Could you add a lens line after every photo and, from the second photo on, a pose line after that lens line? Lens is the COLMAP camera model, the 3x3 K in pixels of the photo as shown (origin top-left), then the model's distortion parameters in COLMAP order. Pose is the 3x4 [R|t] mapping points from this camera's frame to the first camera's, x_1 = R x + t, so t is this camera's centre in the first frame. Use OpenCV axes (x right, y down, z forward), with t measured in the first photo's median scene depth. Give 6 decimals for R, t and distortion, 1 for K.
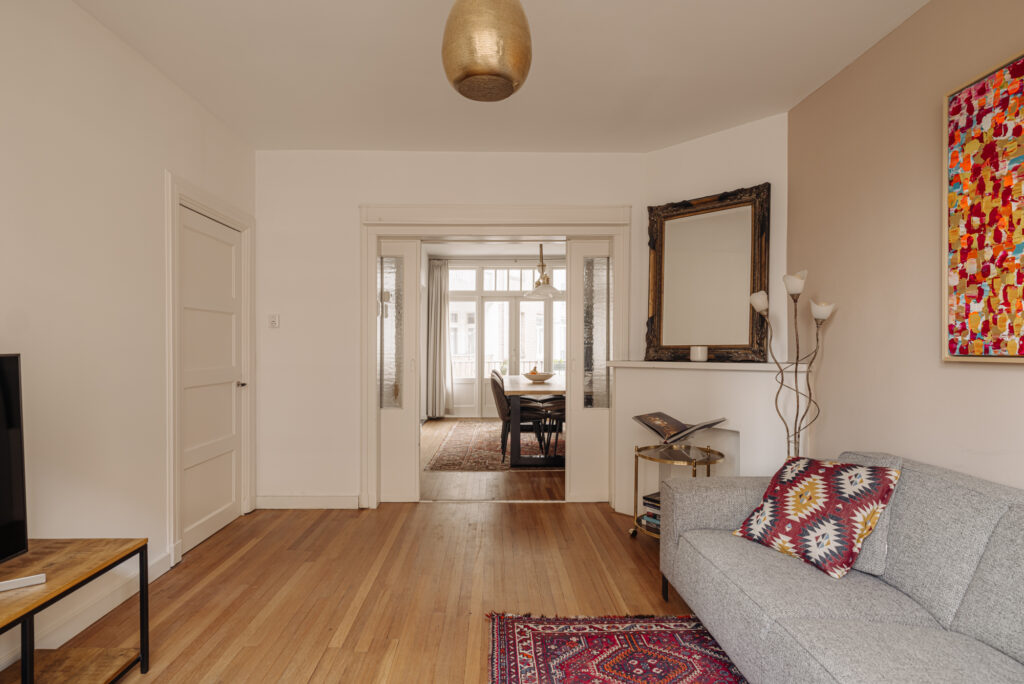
lens RADIAL K [[566.4, 0, 508.4], [0, 566.4, 345.0], [0, 0, 1]] dist [0.002630, 0.000313]
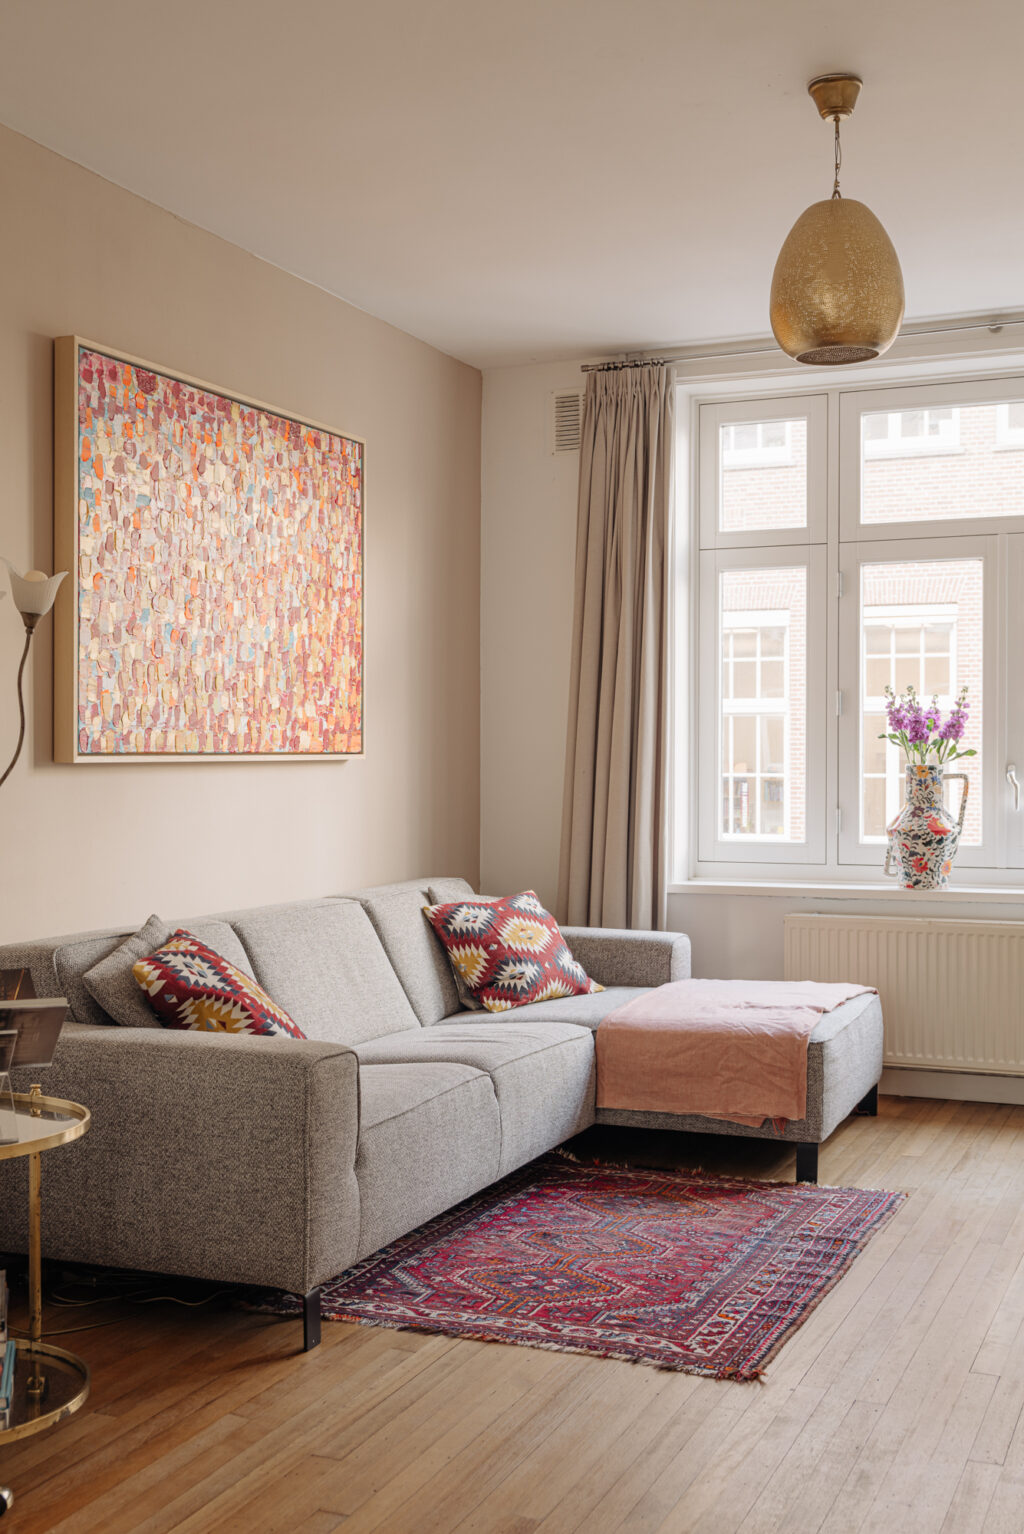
lens RADIAL K [[1599.3, 0, 508.2], [0, 1599.3, 765.4], [0, 0, 1]] dist [-0.003512, 0.000000]
pose [[-0.900364, 0.003128, 0.435127, -0.431094], [0.004489, 0.999988, 0.002101, 0.029725], [-0.435115, 0.003845, -0.900367, 2.408365]]
